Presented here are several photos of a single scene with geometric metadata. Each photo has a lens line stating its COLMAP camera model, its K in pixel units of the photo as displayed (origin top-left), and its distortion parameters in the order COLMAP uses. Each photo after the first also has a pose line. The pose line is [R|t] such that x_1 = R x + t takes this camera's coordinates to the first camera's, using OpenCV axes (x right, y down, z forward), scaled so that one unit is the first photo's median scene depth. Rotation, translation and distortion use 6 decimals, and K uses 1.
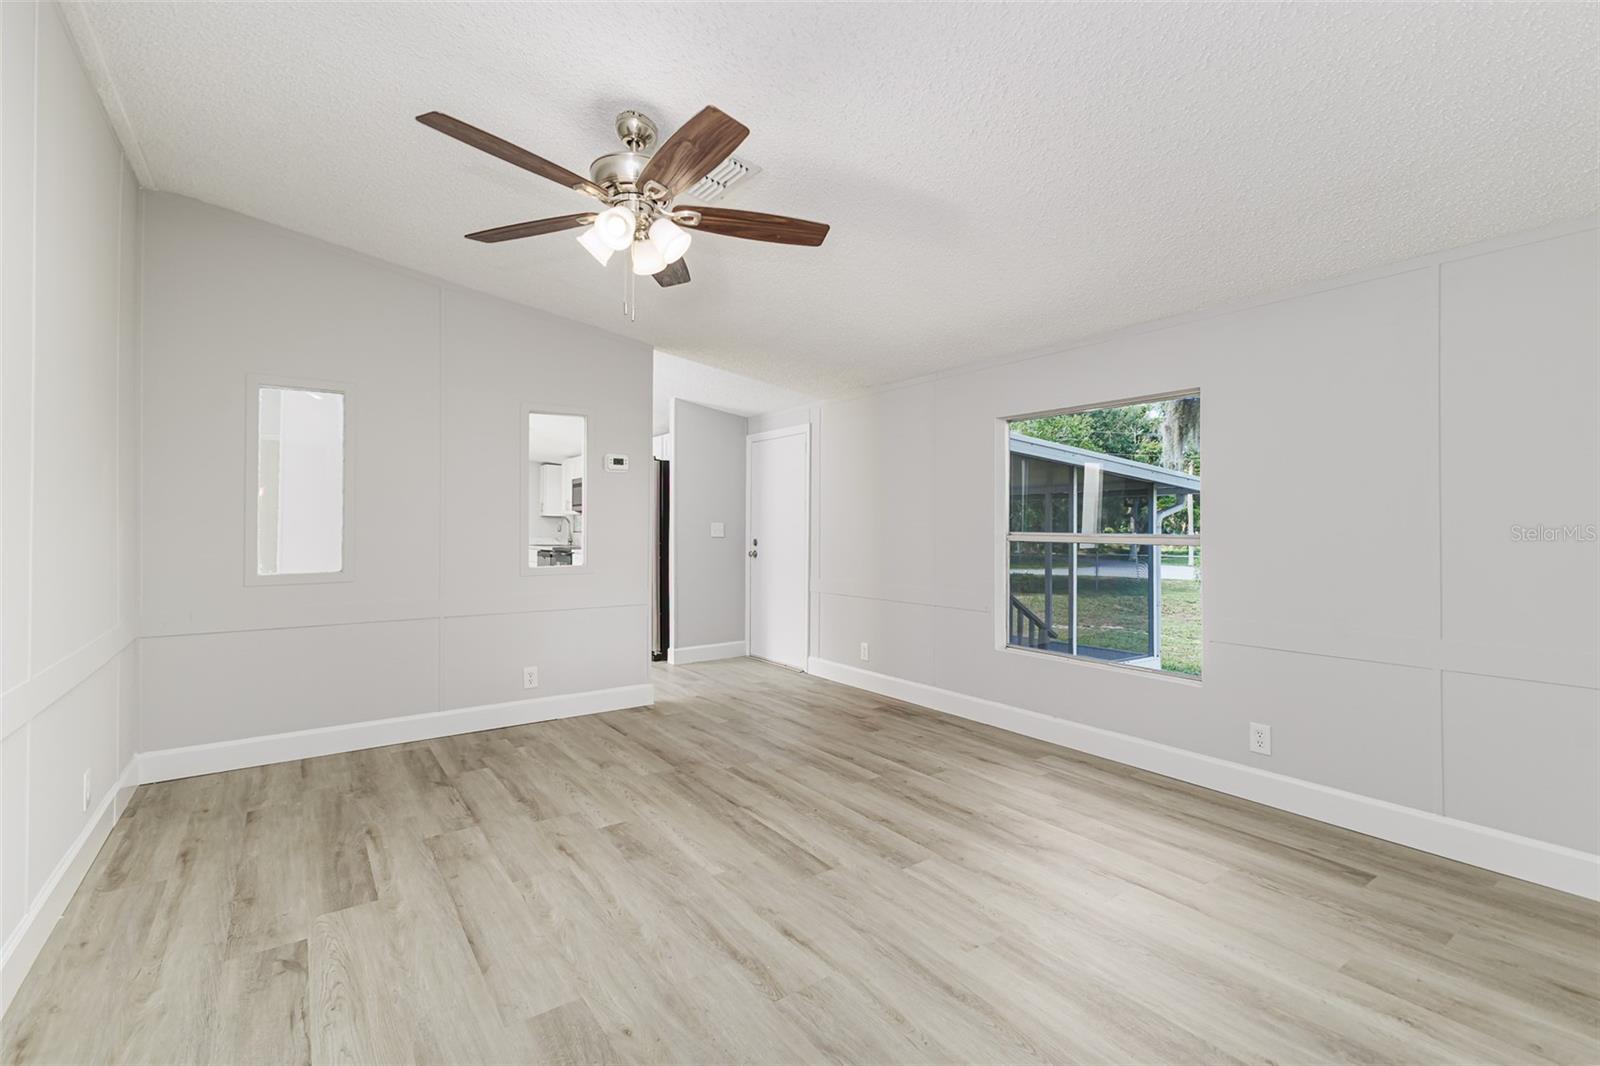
lens RADIAL K [[691.6, 0, 803.0], [0, 691.6, 528.8], [0, 0, 1]] dist [0.008797, -0.000238]
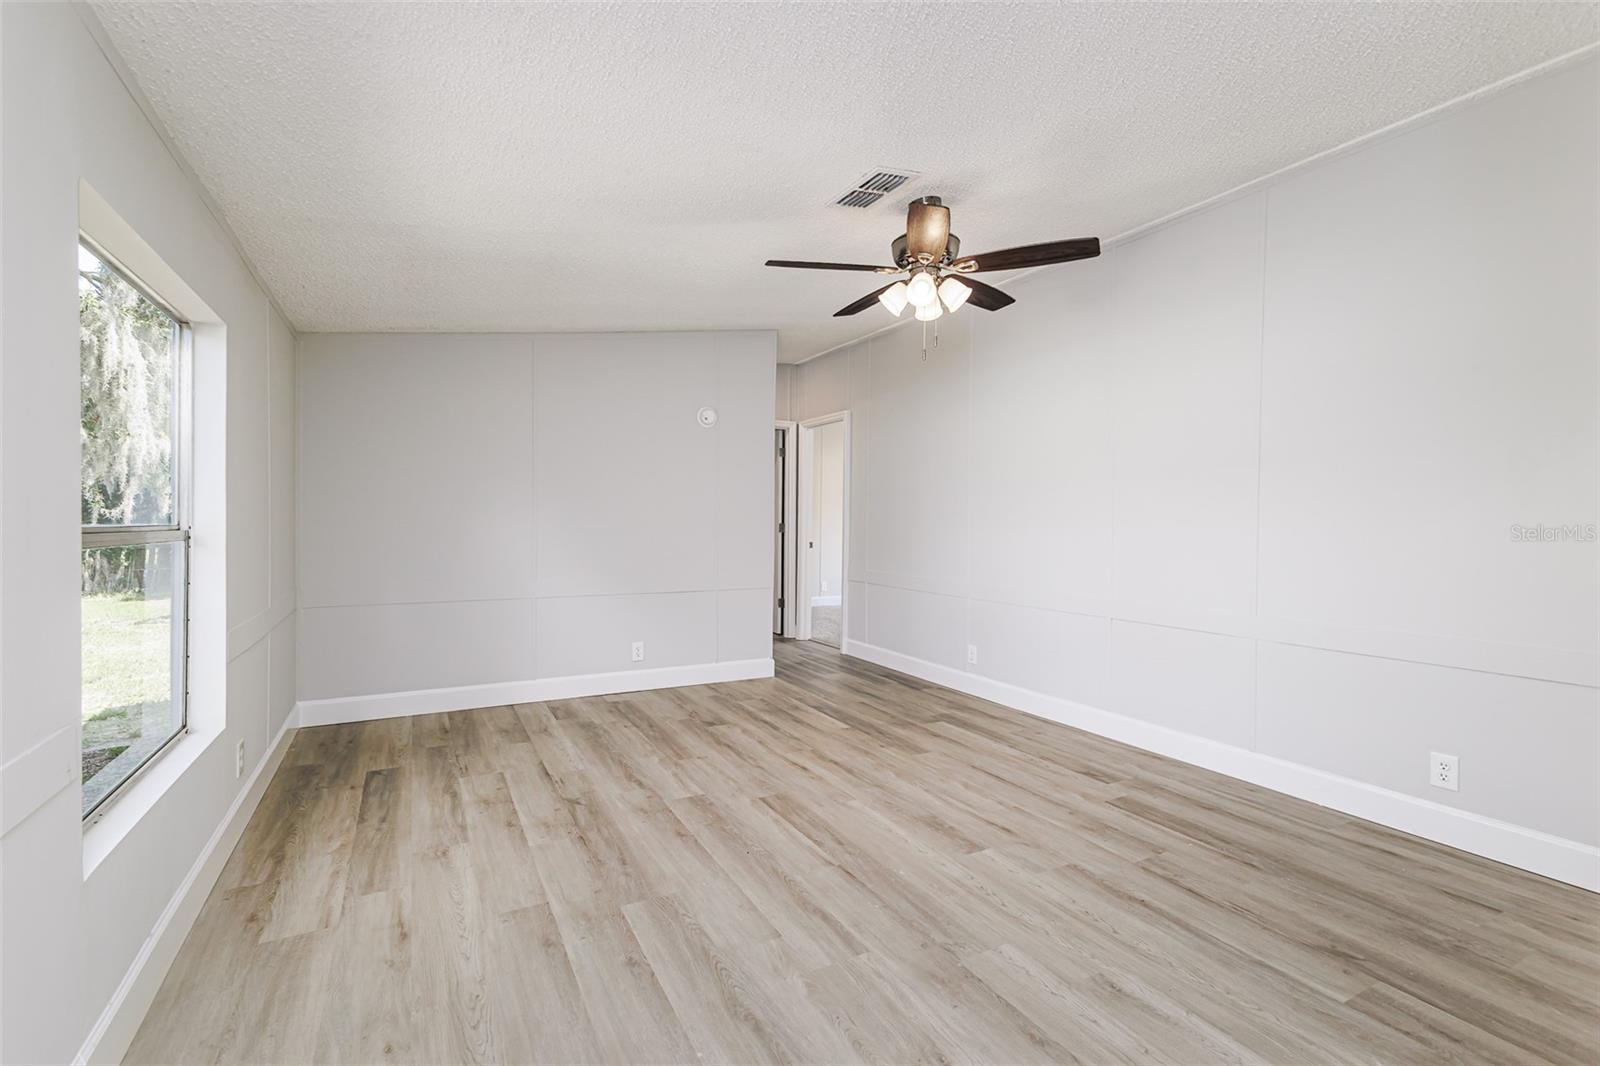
lens RADIAL K [[691.6, 0, 803.0], [0, 691.6, 528.8], [0, 0, 1]] dist [0.008797, -0.000238]
pose [[-0.993156, -0.010580, 0.116315, -0.153716], [-0.009056, 0.999866, 0.013622, -0.002645], [-0.116444, 0.012476, -0.993119, 1.969951]]
